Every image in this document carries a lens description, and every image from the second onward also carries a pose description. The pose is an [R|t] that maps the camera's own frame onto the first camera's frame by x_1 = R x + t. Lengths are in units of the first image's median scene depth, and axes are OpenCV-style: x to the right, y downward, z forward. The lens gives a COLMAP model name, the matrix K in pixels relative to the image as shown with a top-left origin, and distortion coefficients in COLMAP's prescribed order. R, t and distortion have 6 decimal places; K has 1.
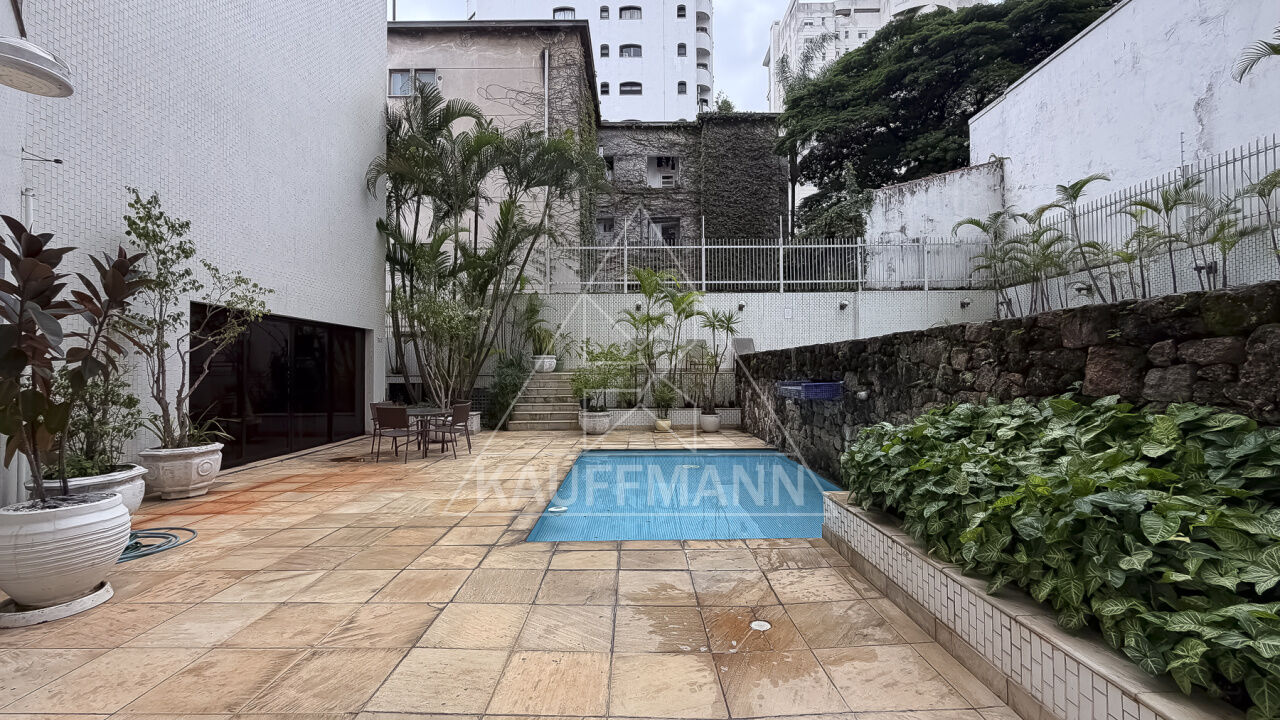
lens RADIAL K [[523.7, 0, 638.4], [0, 523.7, 361.2], [0, 0, 1]] dist [-0.000652, -0.001034]
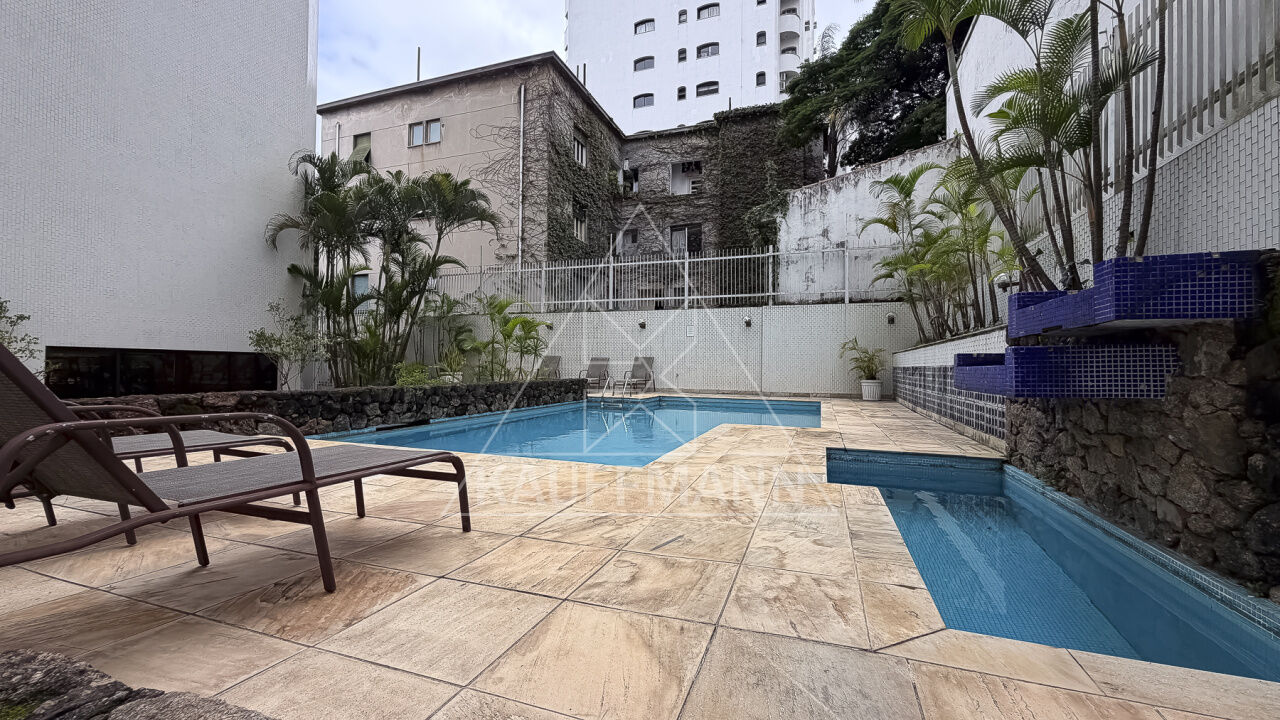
lens RADIAL K [[523.7, 0, 635.7], [0, 523.7, 361.7], [0, 0, 1]] dist [-0.000652, -0.001034]
pose [[0.936807, 0.013708, -0.349578, 0.428149], [-0.010994, 0.999892, 0.009748, -0.036087], [0.349674, -0.005289, 0.936857, 0.064369]]
